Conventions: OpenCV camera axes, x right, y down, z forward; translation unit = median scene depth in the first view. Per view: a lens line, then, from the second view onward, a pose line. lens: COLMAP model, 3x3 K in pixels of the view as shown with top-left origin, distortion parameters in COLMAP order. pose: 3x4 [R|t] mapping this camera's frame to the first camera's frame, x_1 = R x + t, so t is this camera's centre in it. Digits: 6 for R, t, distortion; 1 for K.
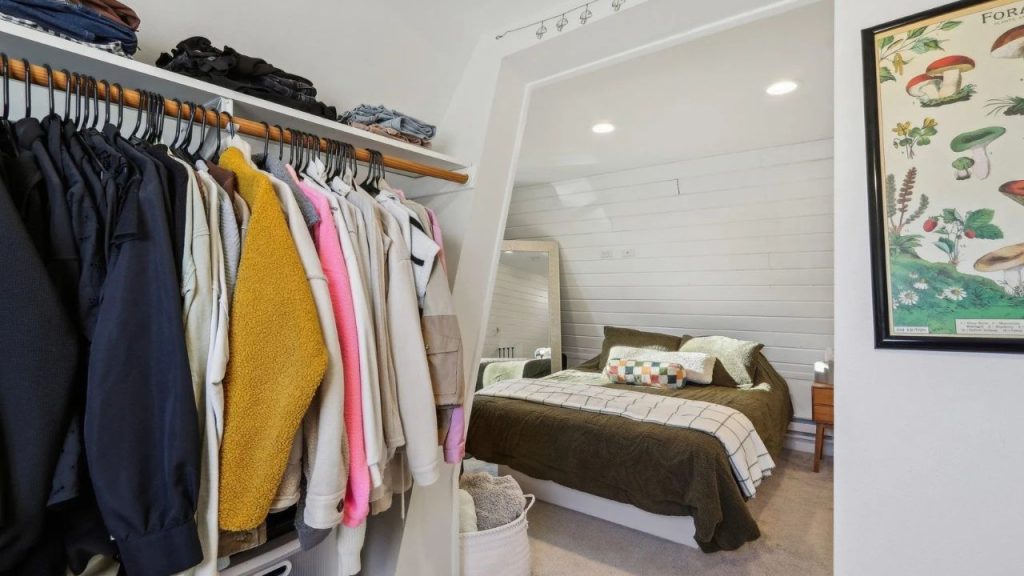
lens RADIAL K [[482.8, 0, 514.4], [0, 482.8, 296.8], [0, 0, 1]] dist [-0.003384, -0.000135]
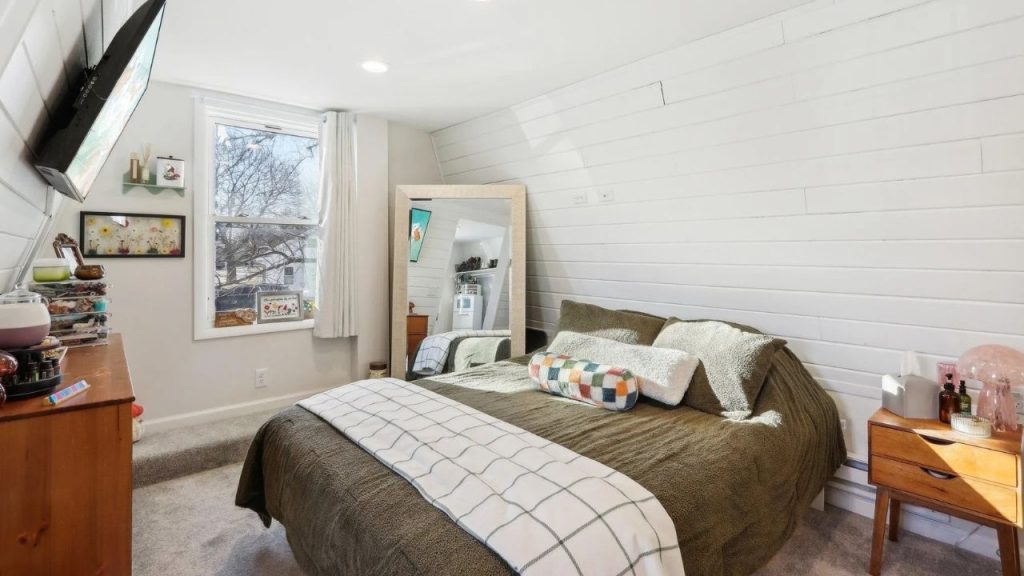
lens RADIAL K [[475.1, 0, 519.1], [0, 475.1, 258.9], [0, 0, 1]] dist [-0.011195, 0.000290]
pose [[0.977677, 0.001458, -0.210110, 0.327319], [0.000171, 0.999970, 0.007733, -0.006129], [0.210115, -0.007596, 0.977647, 0.373160]]
